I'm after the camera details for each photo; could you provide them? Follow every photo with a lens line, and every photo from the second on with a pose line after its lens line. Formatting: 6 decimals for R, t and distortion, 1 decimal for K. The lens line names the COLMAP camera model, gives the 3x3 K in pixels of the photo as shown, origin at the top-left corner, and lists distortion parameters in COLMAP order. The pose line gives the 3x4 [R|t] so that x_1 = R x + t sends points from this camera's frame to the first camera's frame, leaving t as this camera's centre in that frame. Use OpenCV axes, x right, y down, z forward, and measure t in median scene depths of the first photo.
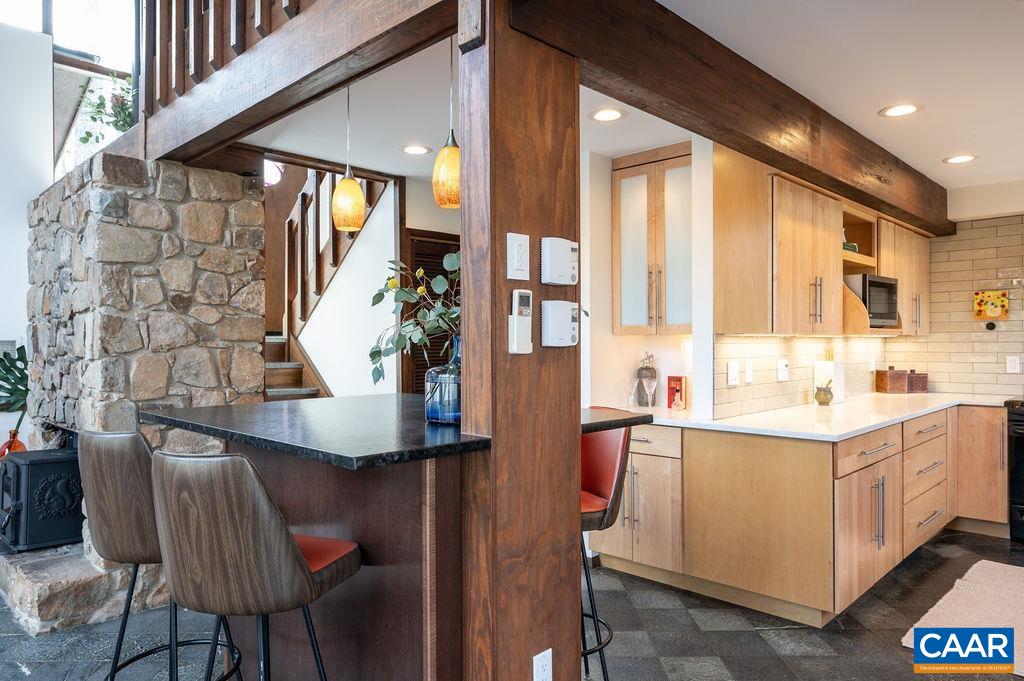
lens RADIAL K [[680.1, 0, 512.0], [0, 680.1, 340.5], [0, 0, 1]] dist [-0.001485, -0.000290]
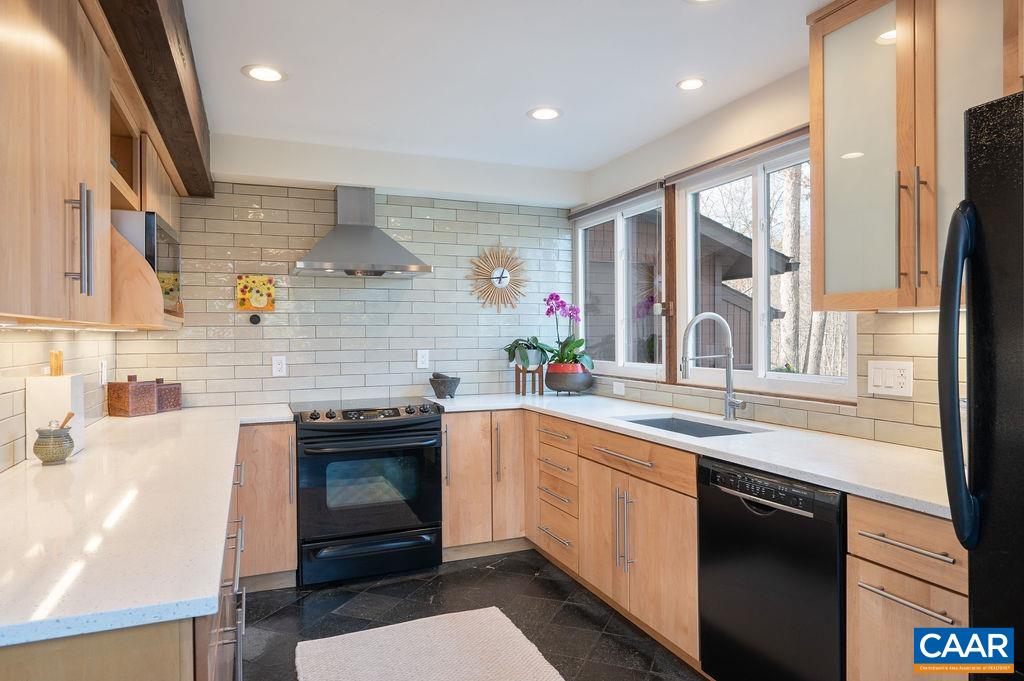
lens RADIAL K [[641.5, 0, 512.0], [0, 641.5, 340.5], [0, 0, 1]] dist [0.003695, 0.000941]
pose [[0.400772, -0.006021, 0.916158, 0.145184], [0.002303, 0.999982, 0.005564, 0.000517], [-0.916175, -0.000120, 0.400779, 0.460226]]
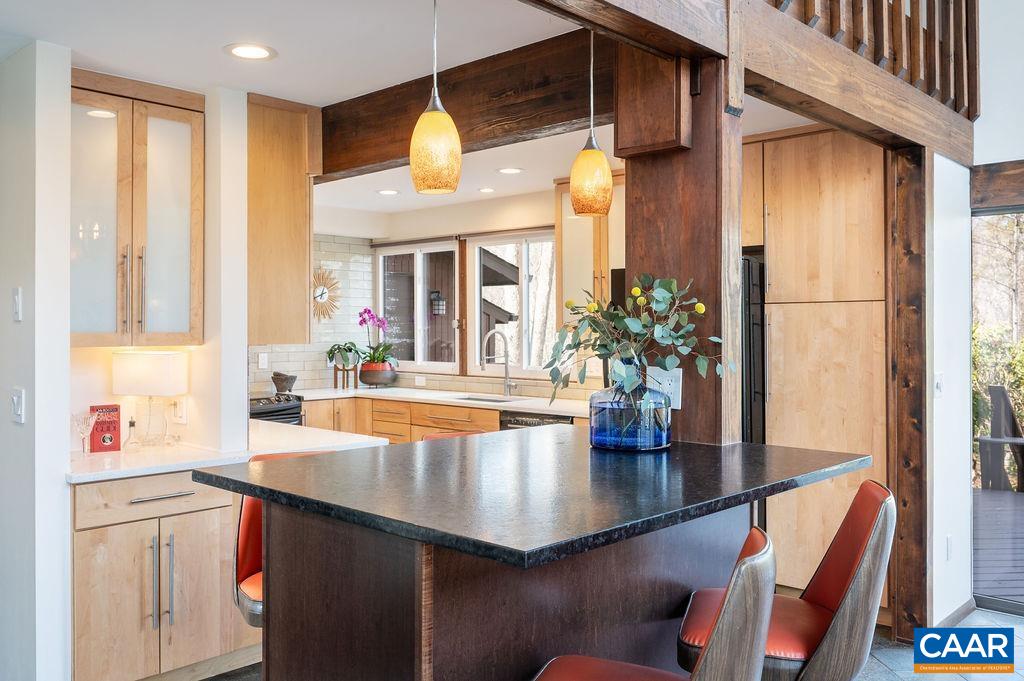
lens RADIAL K [[874.2, 0, 507.8], [0, 874.2, 321.6], [0, 0, 1]] dist [-0.004166, -0.001941]
pose [[-0.006990, 0.010285, 0.999923, -0.581724], [-0.000516, 0.999947, -0.010289, -0.020811], [-0.999975, -0.000588, -0.006984, 0.525853]]
